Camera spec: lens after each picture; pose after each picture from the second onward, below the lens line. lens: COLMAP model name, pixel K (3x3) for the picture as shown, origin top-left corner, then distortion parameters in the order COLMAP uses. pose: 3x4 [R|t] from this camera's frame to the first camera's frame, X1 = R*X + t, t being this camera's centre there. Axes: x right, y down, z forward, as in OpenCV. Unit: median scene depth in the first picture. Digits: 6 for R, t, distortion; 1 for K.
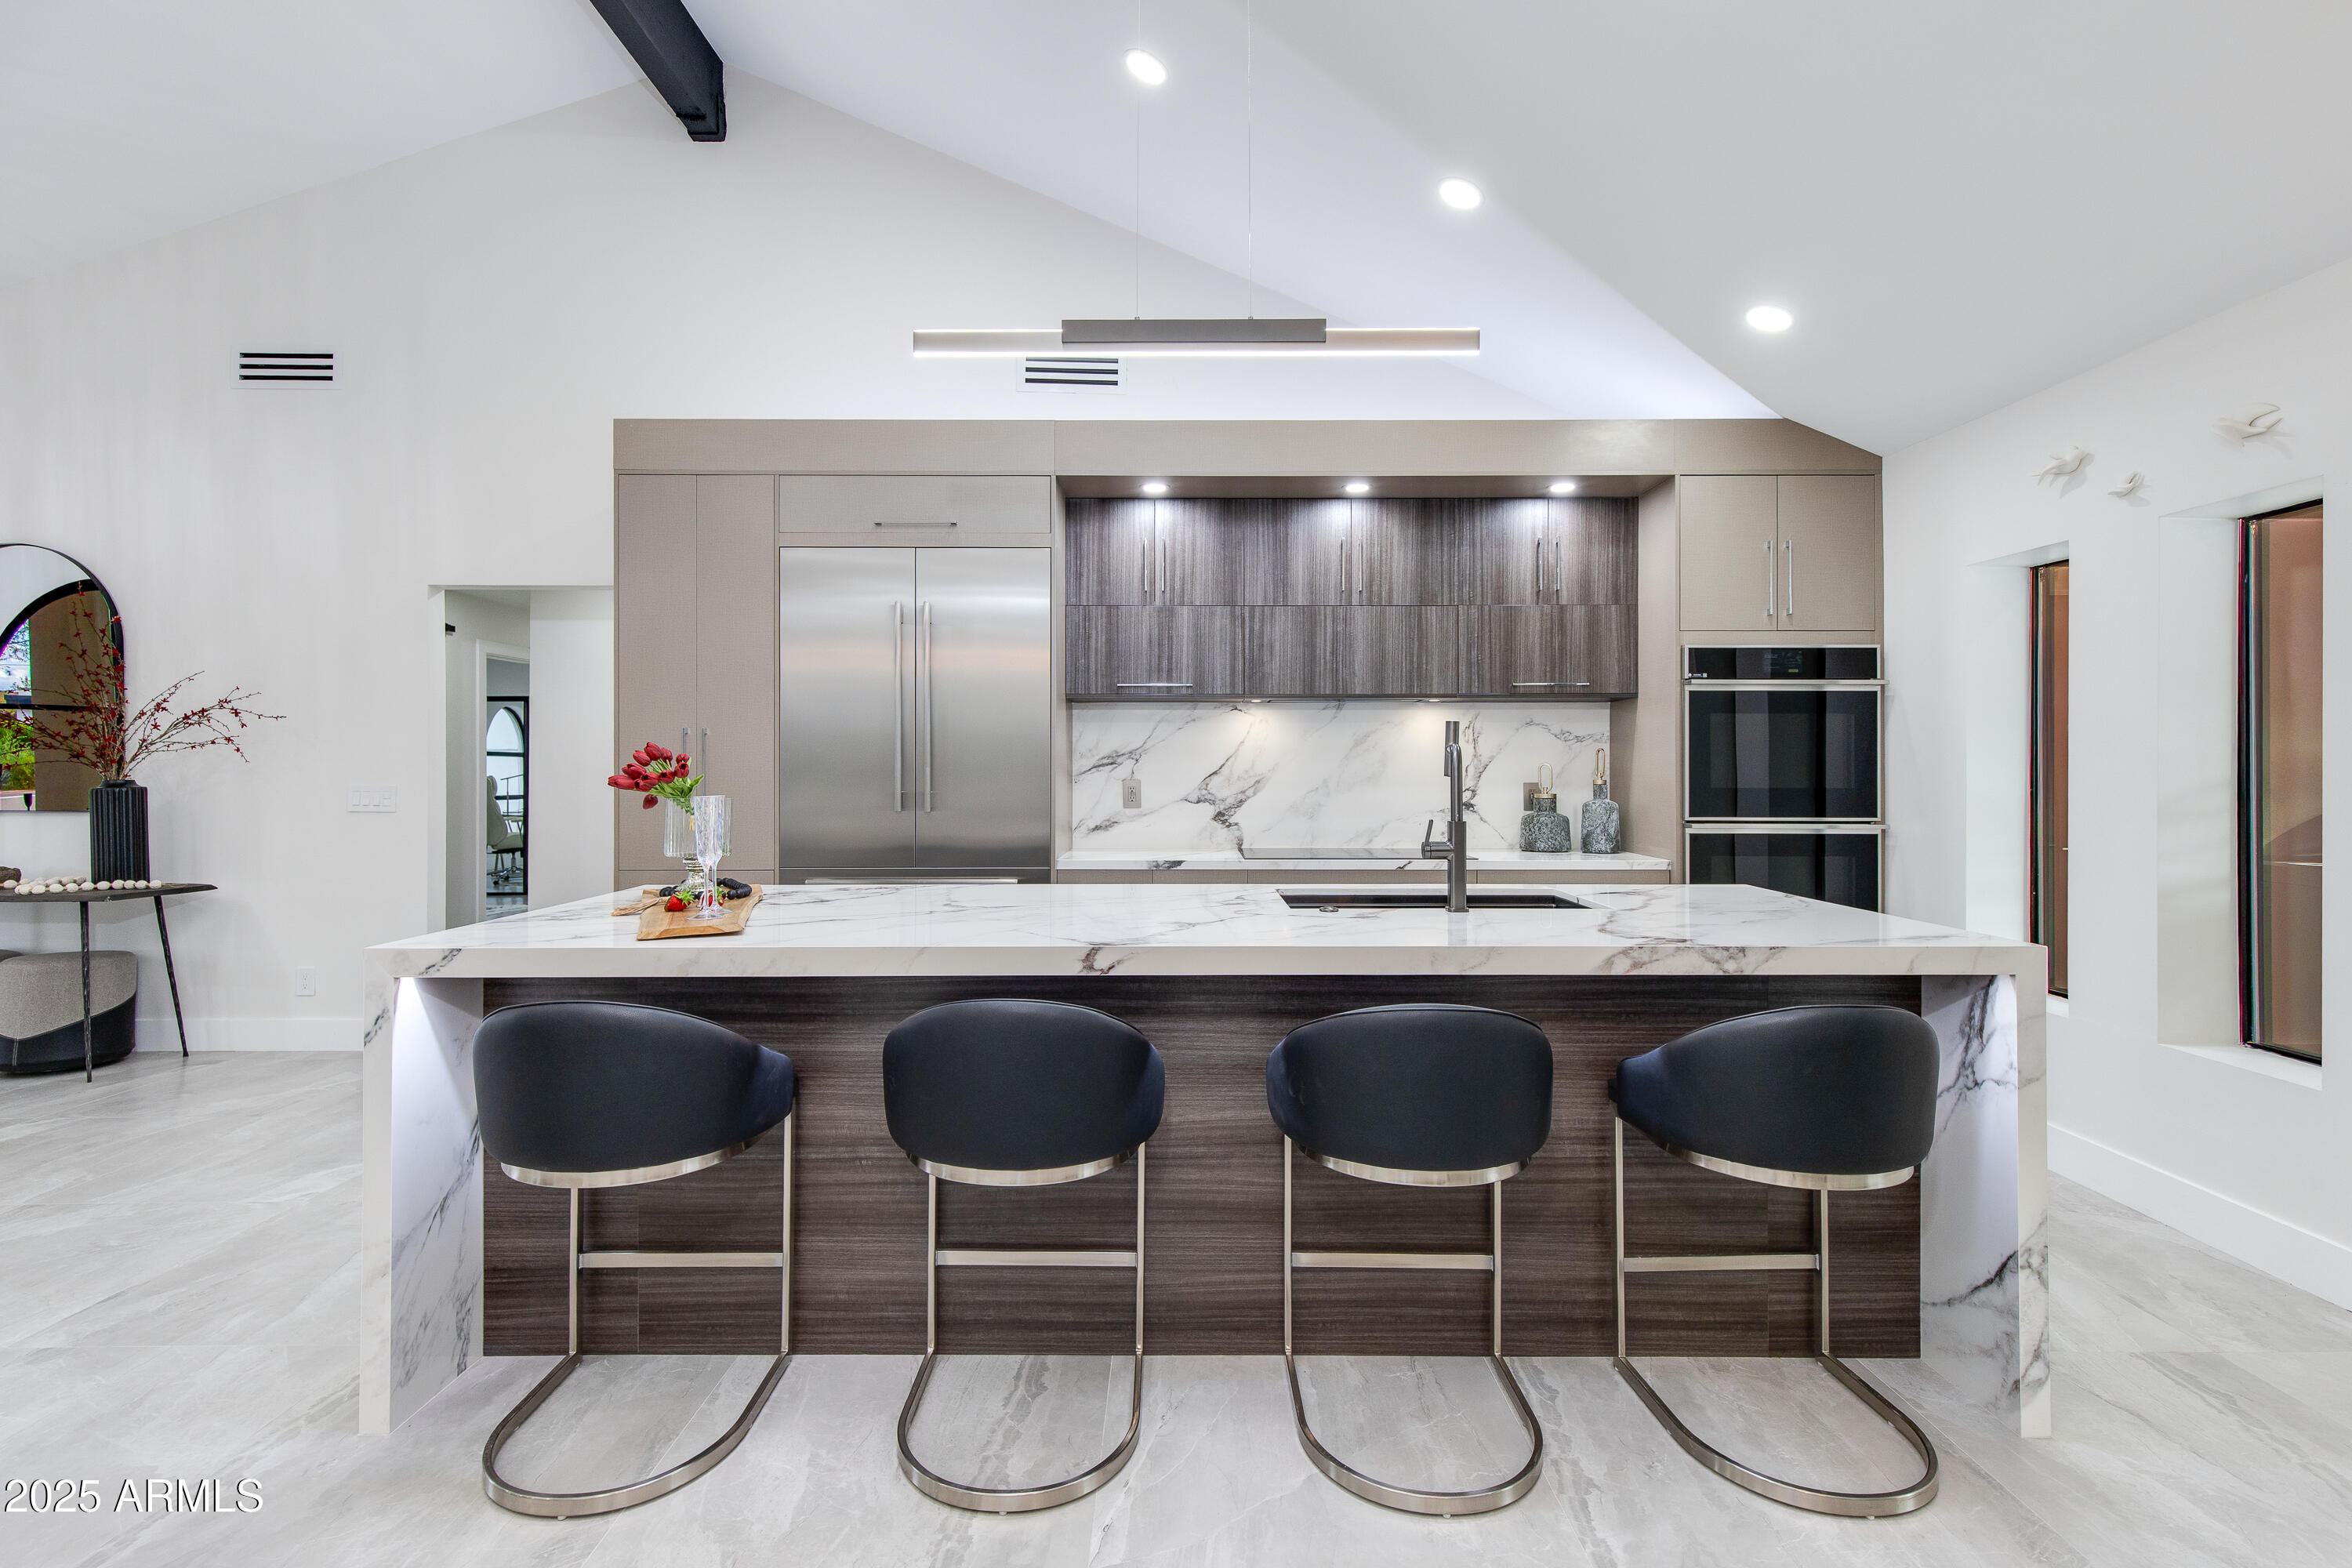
lens RADIAL K [[1077.7, 0, 1178.5], [0, 1077.7, 765.2], [0, 0, 1]] dist [0.011196, 0.000178]
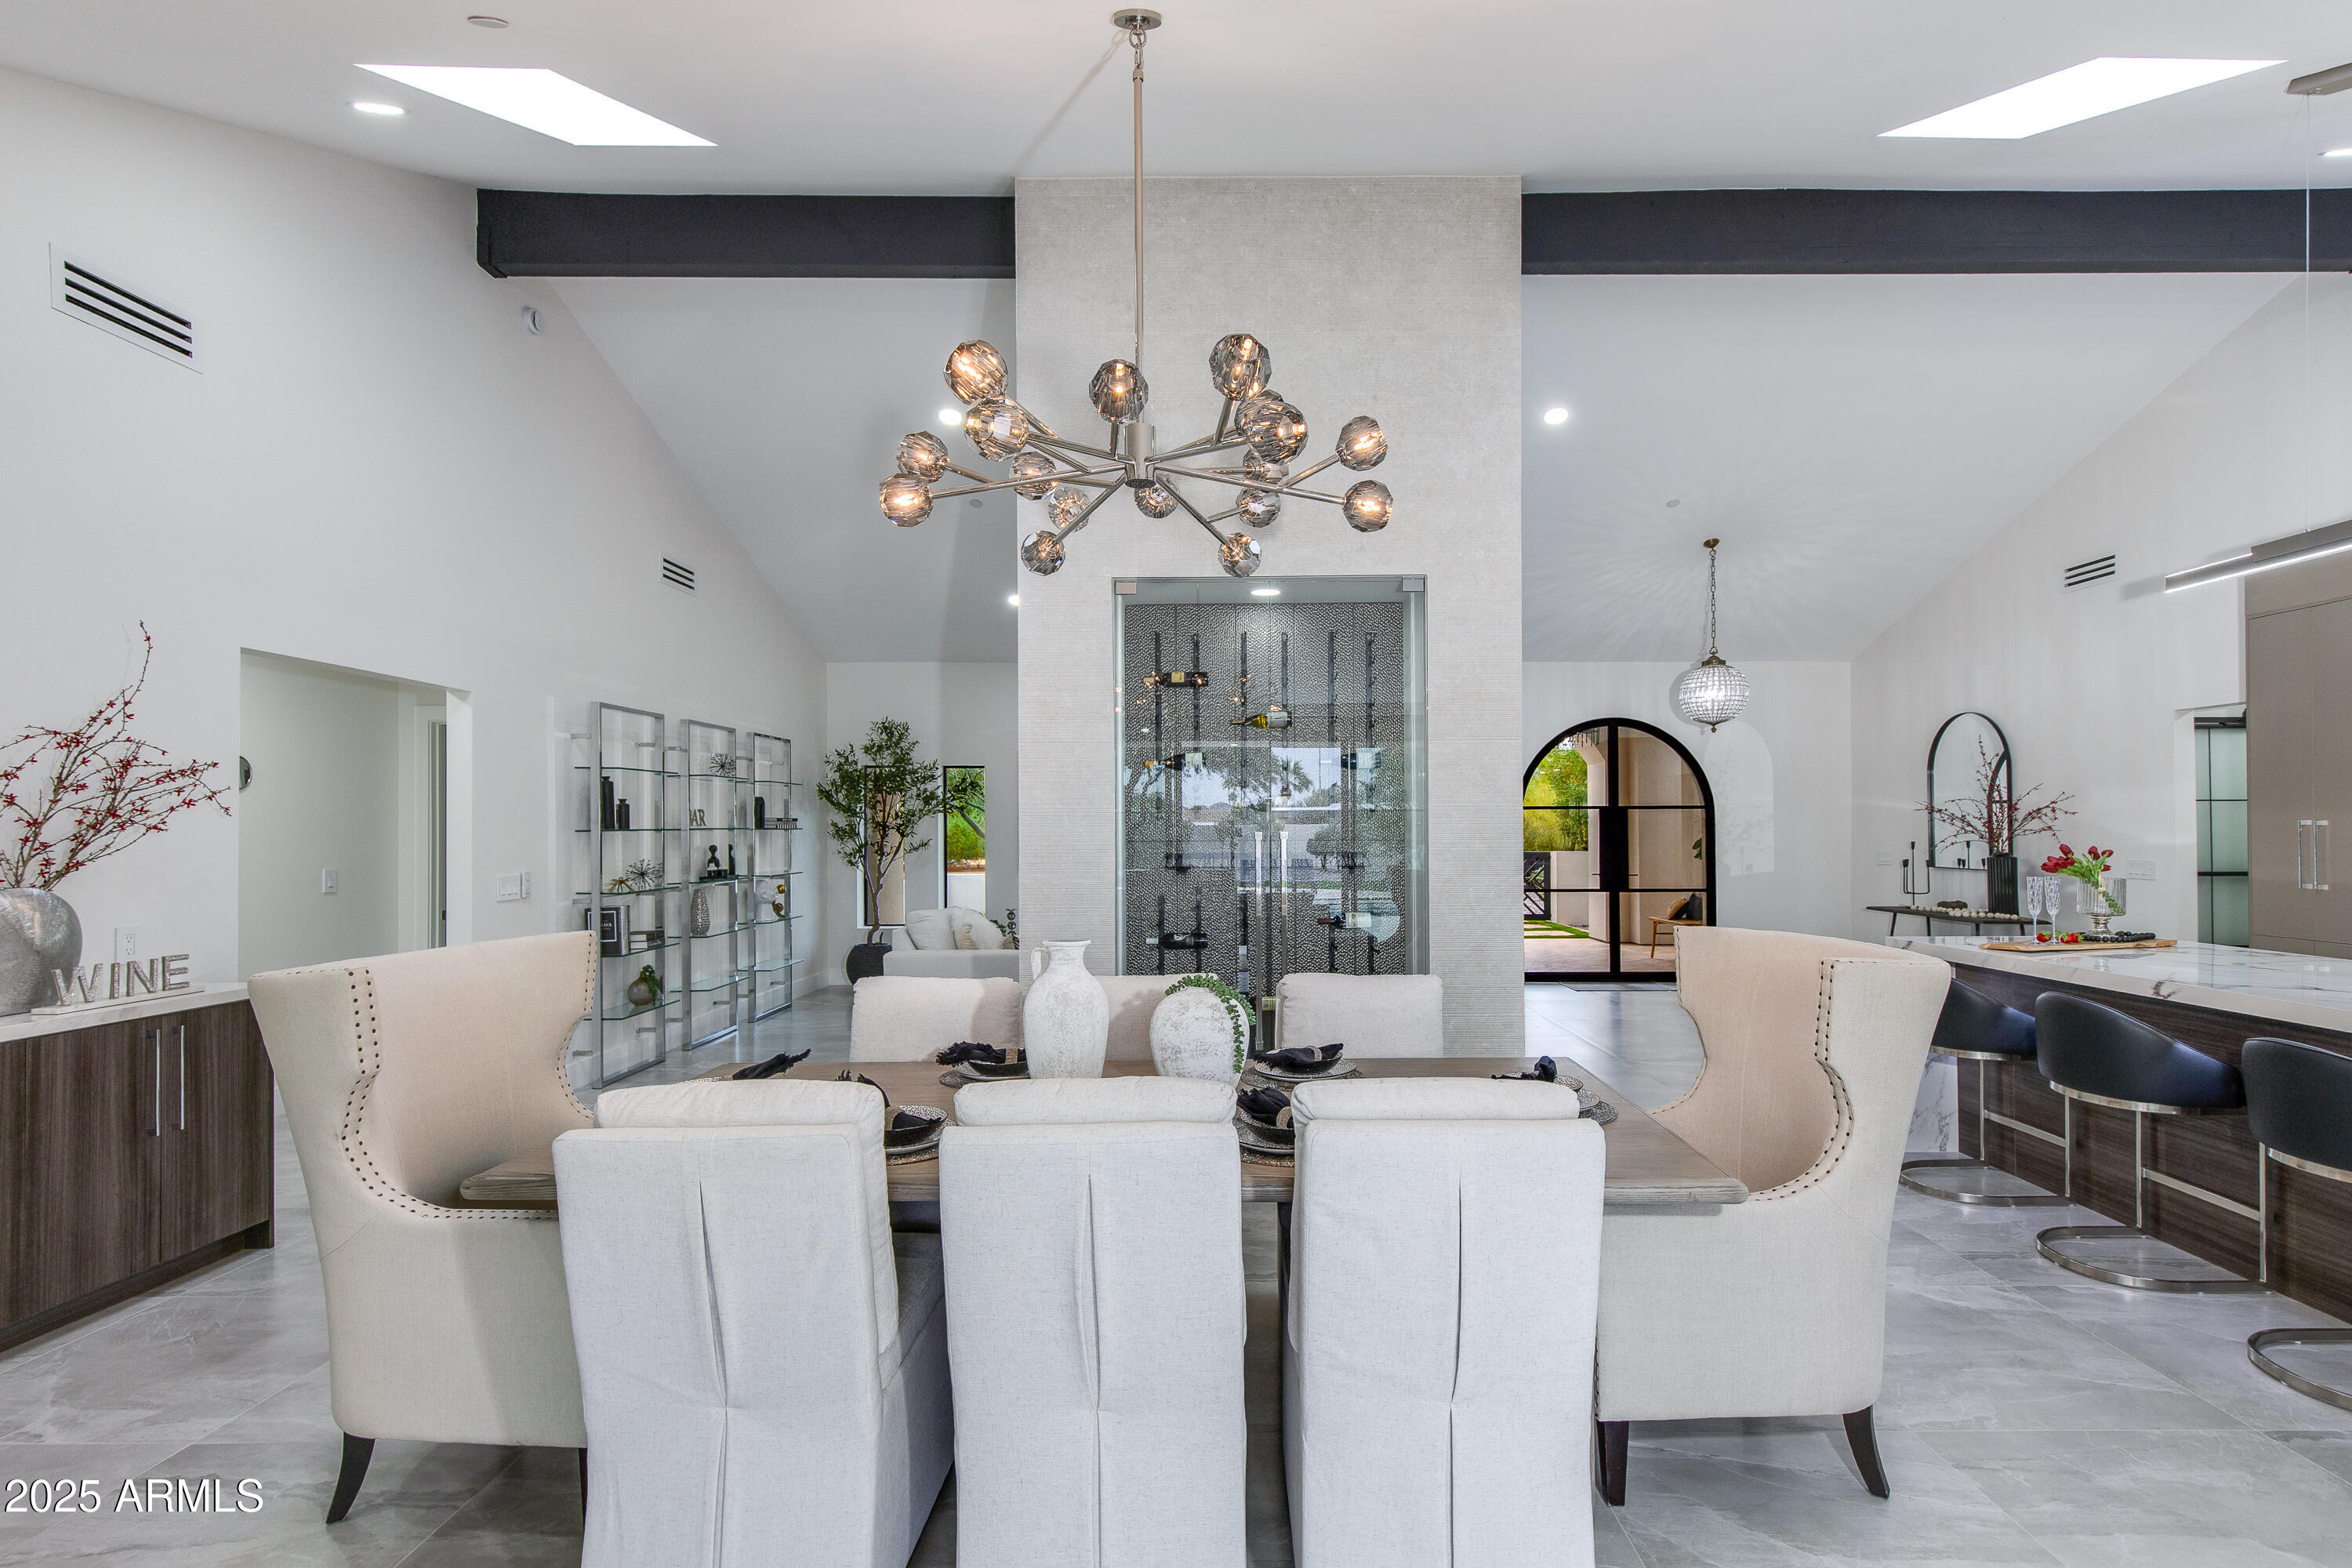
lens RADIAL K [[1077.7, 0, 1211.5], [0, 1077.7, 823.1], [0, 0, 1]] dist [0.011196, 0.000178]
pose [[-0.014260, -0.005860, -0.999881, 0.699942], [0.007594, 0.999953, -0.005968, -0.030326], [0.999869, -0.007678, -0.014215, -0.173995]]
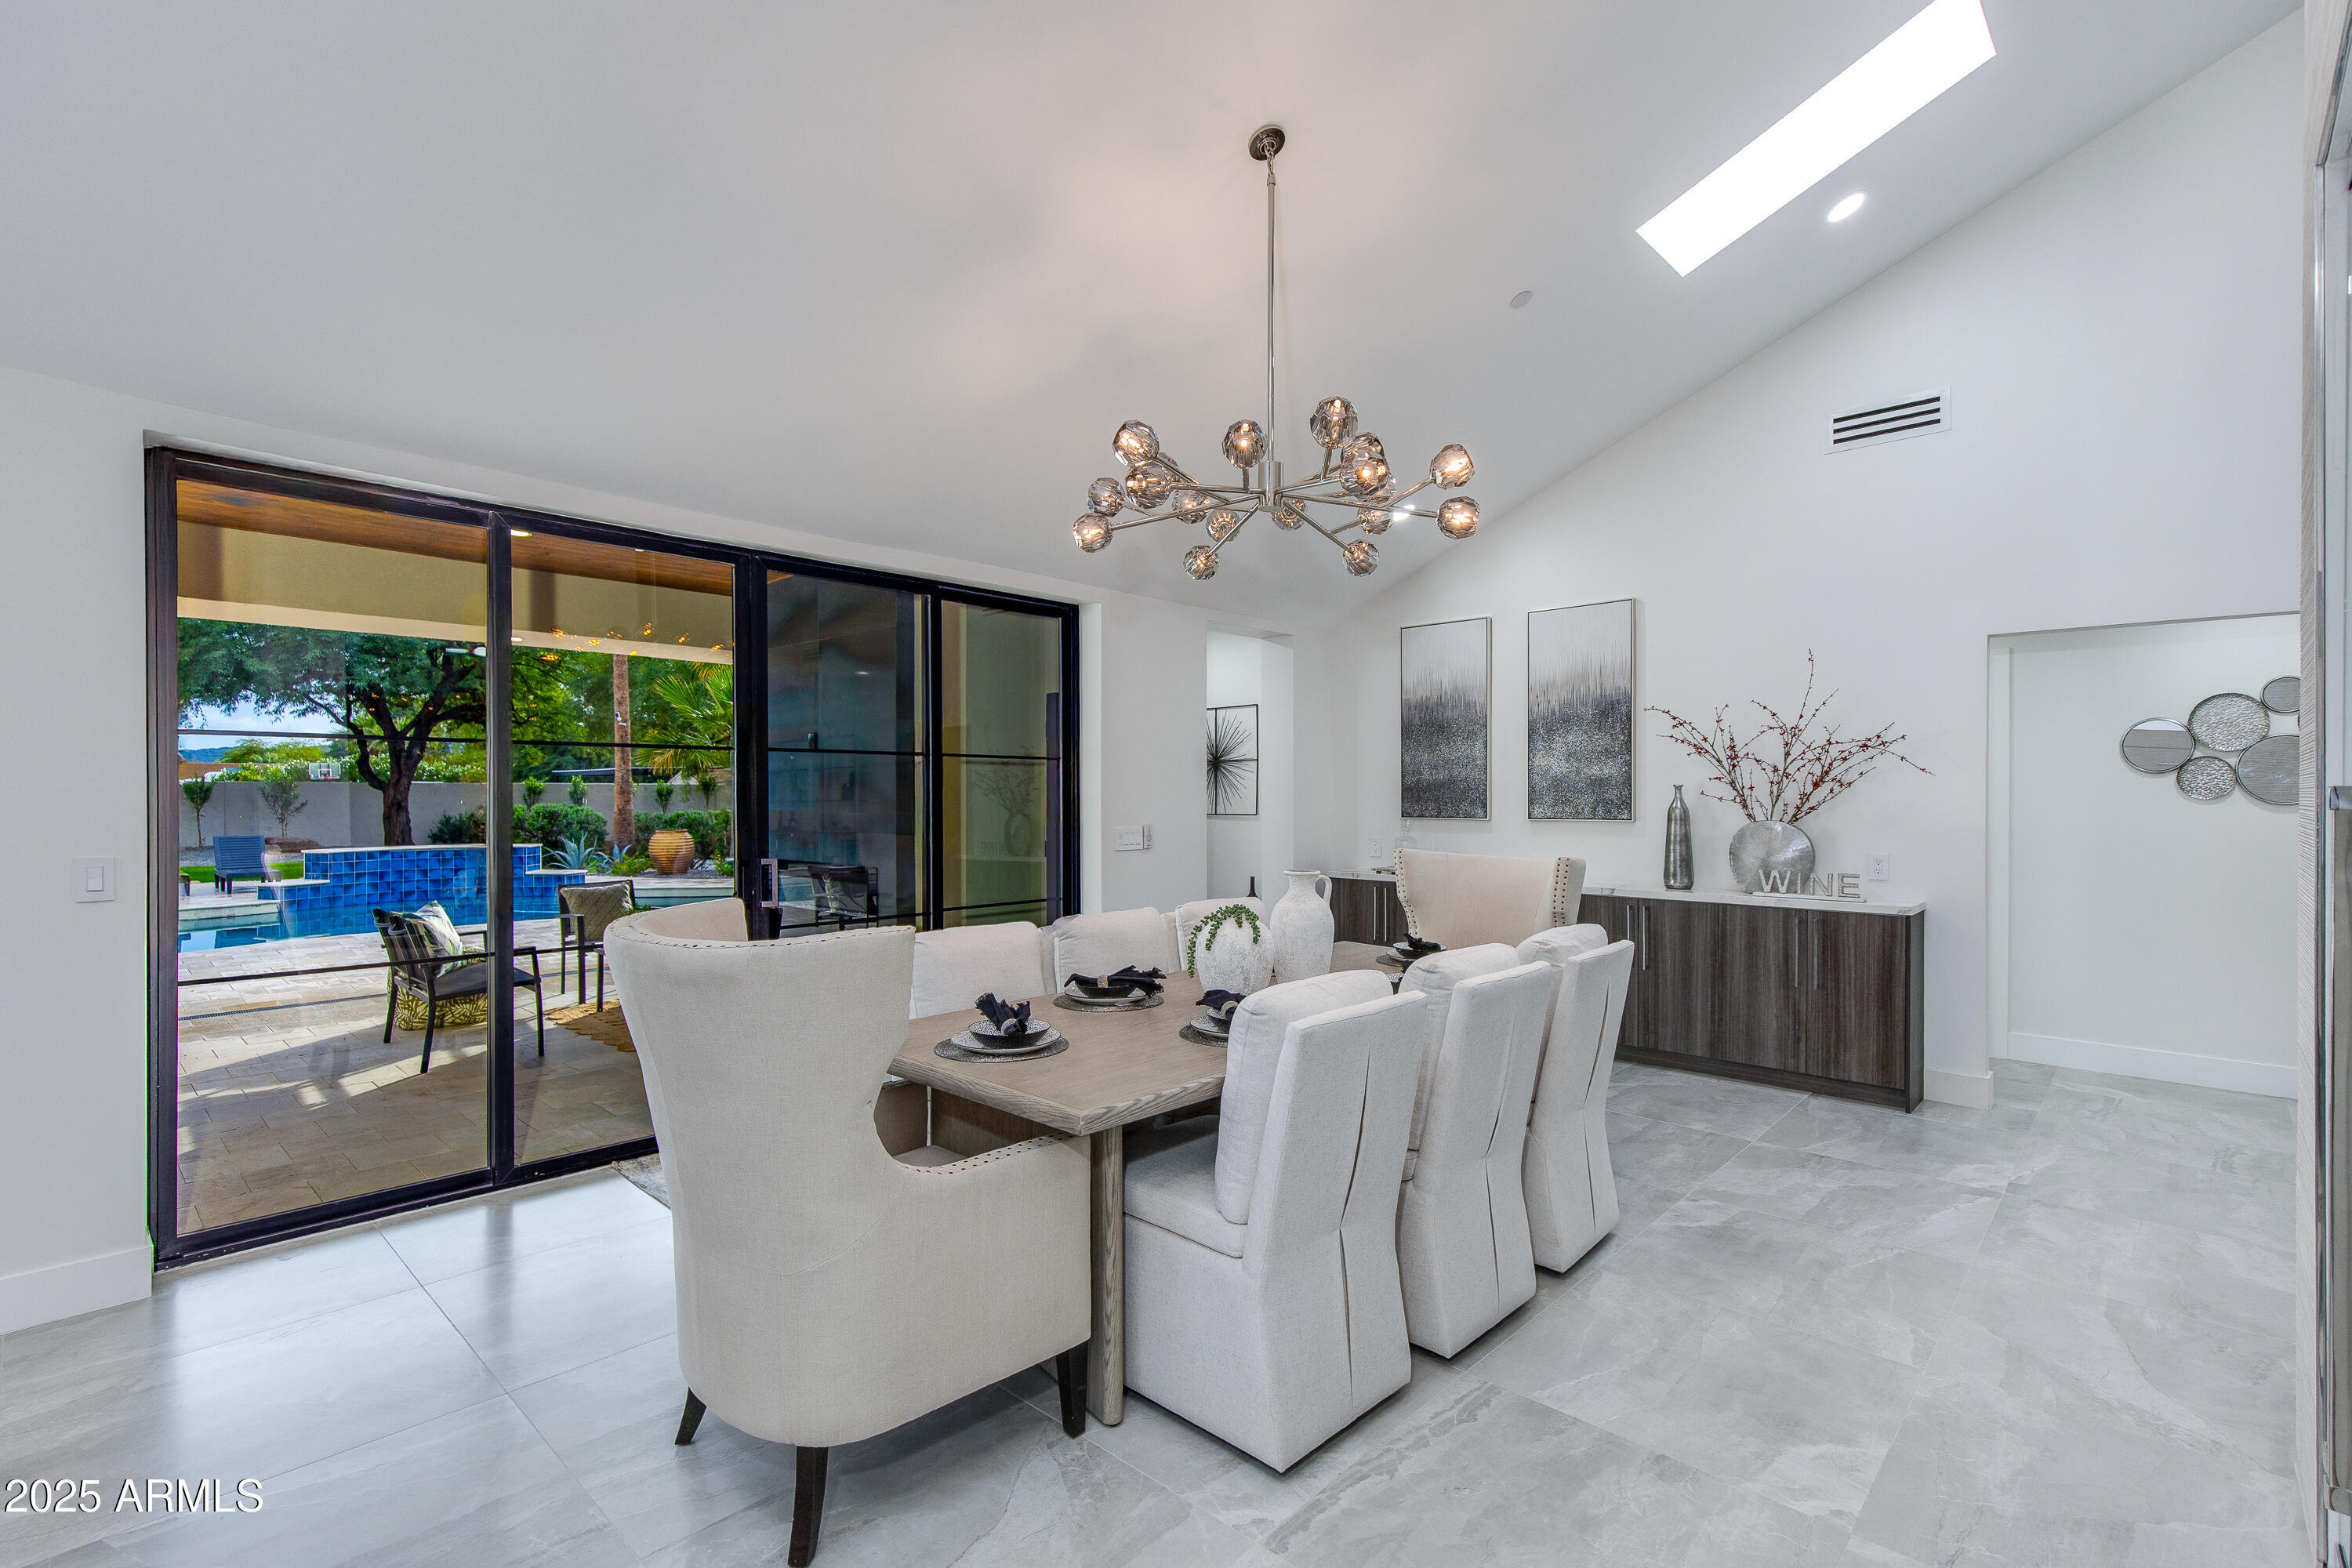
lens RADIAL K [[1077.7, 0, 1182.0], [0, 1077.7, 797.0], [0, 0, 1]] dist [0.011196, 0.000178]
pose [[-0.724695, -0.004901, 0.689053, -0.305796], [-0.004676, 0.999987, 0.002195, -0.024087], [-0.689054, -0.001632, -0.724708, 0.330817]]
